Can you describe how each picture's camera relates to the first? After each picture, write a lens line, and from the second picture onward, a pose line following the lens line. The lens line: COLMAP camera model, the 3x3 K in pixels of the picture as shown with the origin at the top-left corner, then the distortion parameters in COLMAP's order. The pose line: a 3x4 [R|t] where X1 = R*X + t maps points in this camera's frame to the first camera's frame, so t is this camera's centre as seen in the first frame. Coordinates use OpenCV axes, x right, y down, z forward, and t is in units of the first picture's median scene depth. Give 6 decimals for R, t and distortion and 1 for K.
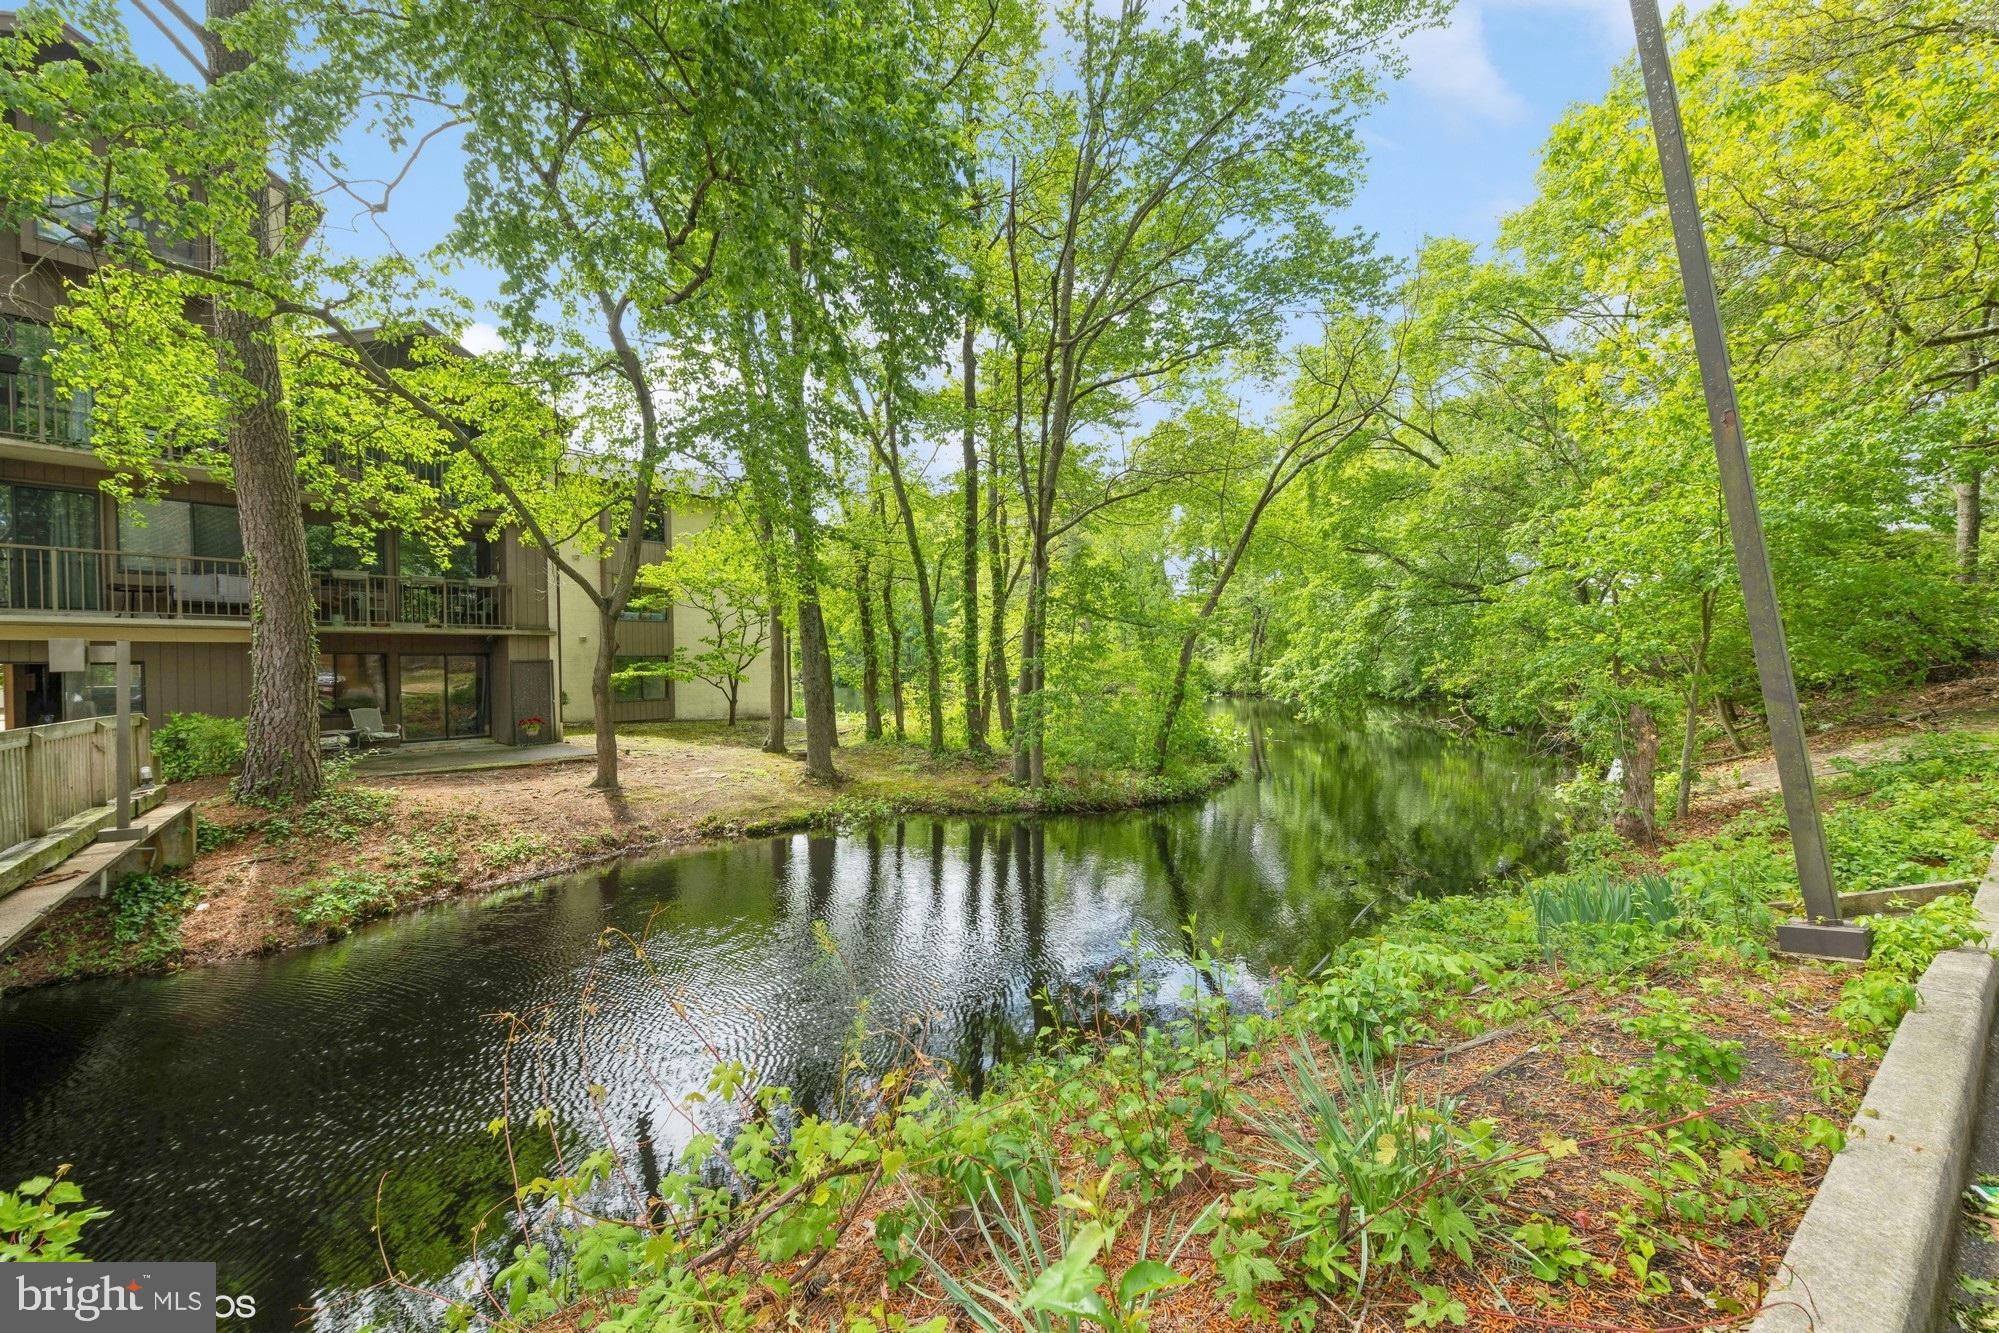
lens RADIAL K [[781.1, 0, 997.6], [0, 781.1, 674.6], [0, 0, 1]] dist [0.004307, -0.000639]
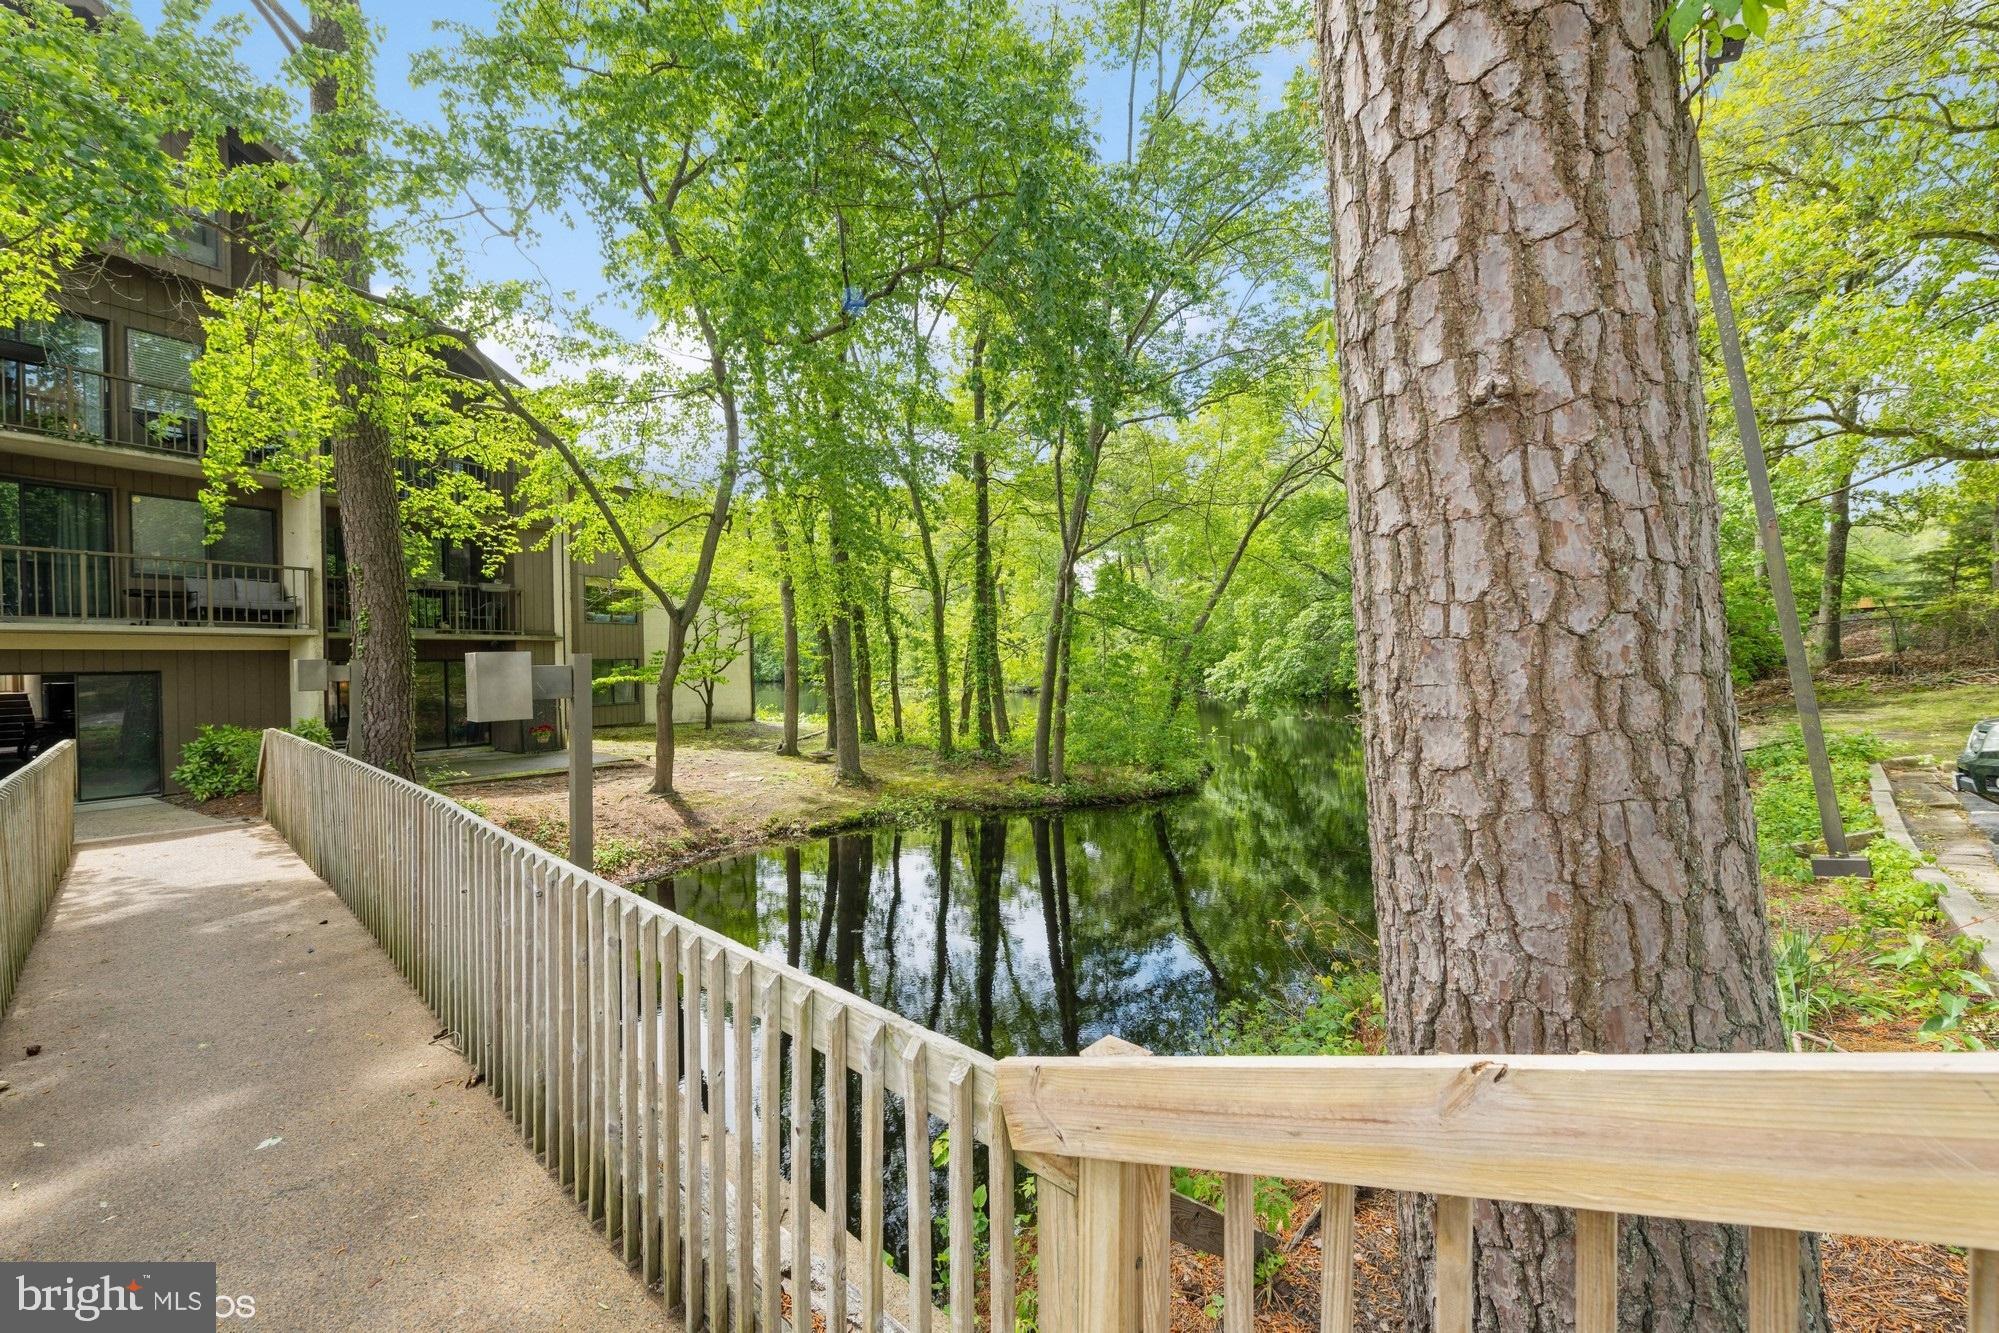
lens RADIAL K [[781.1, 0, 1006.4], [0, 781.1, 667.2], [0, 0, 1]] dist [0.004307, -0.000639]
pose [[0.989398, -0.001002, 0.145224, -0.202047], [0.001918, 0.999979, -0.006166, -0.012430], [-0.145215, 0.006379, 0.989380, -0.074517]]
